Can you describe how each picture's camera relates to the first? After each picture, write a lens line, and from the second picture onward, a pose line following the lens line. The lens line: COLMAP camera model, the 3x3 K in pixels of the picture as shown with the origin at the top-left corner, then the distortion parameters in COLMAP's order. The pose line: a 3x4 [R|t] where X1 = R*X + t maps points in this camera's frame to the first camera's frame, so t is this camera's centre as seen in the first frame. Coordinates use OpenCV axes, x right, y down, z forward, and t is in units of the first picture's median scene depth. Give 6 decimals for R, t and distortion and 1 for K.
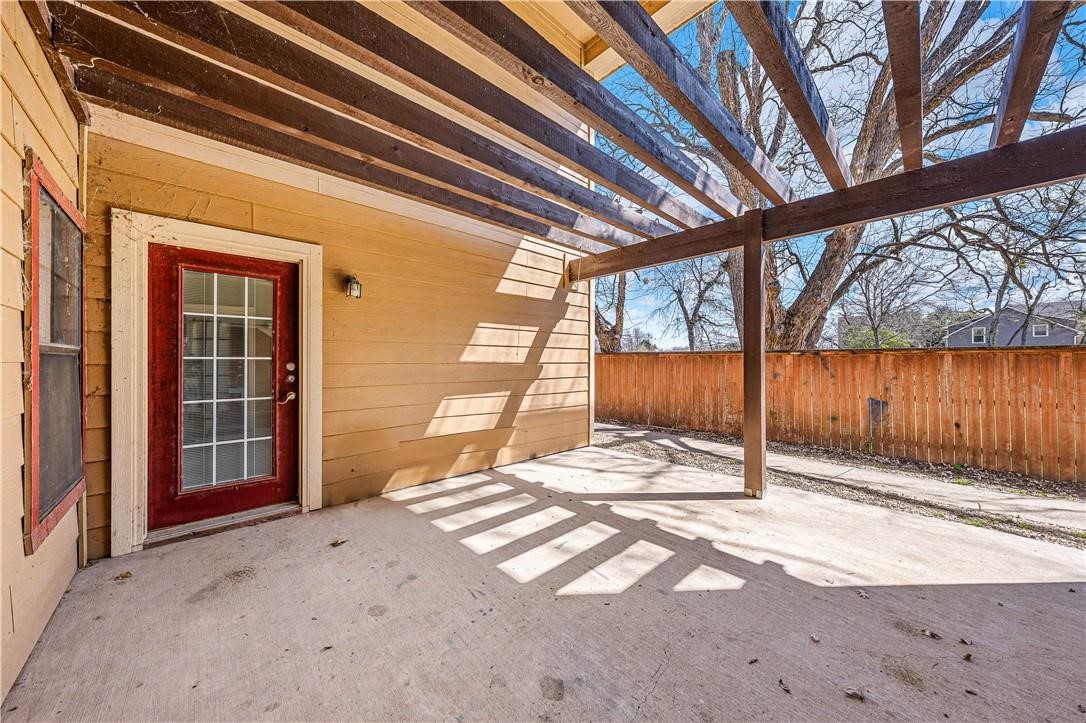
lens RADIAL K [[372.5, 0, 540.7], [0, 372.5, 361.9], [0, 0, 1]] dist [-0.002295, 0.000368]
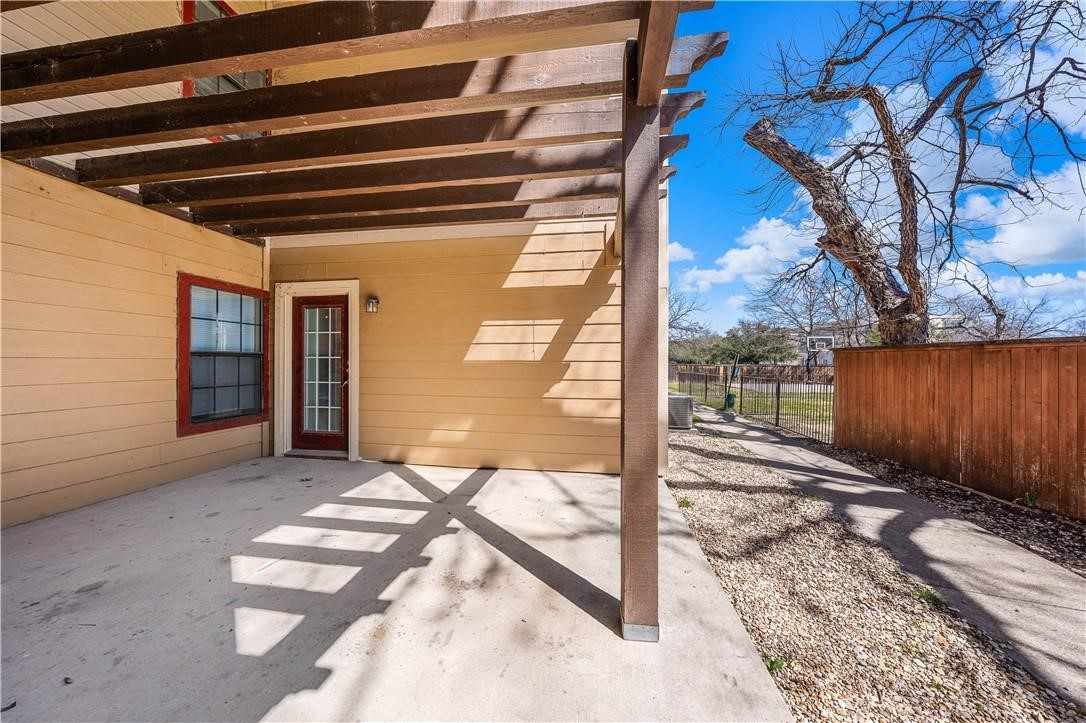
lens RADIAL K [[372.5, 0, 538.7], [0, 372.5, 360.6], [0, 0, 1]] dist [-0.002295, 0.000368]
pose [[0.613335, -0.000533, -0.789823, 0.911936], [-0.002158, 0.999995, -0.002351, 0.005809], [0.789820, 0.003146, 0.613331, 0.612109]]
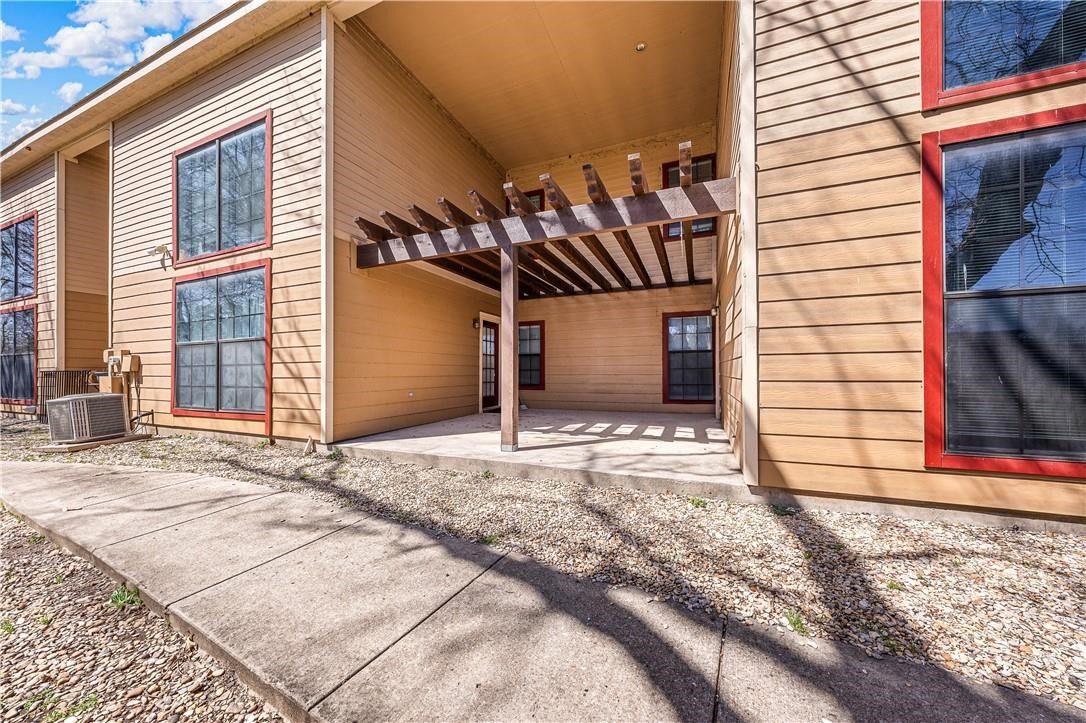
lens RADIAL K [[372.5, 0, 539.6], [0, 372.5, 367.9], [0, 0, 1]] dist [-0.002295, 0.000368]
pose [[-0.910804, 0.002221, -0.412833, 0.999172], [0.006563, 0.999937, -0.009100, 0.077147], [0.412787, -0.010998, -0.910761, 1.867308]]
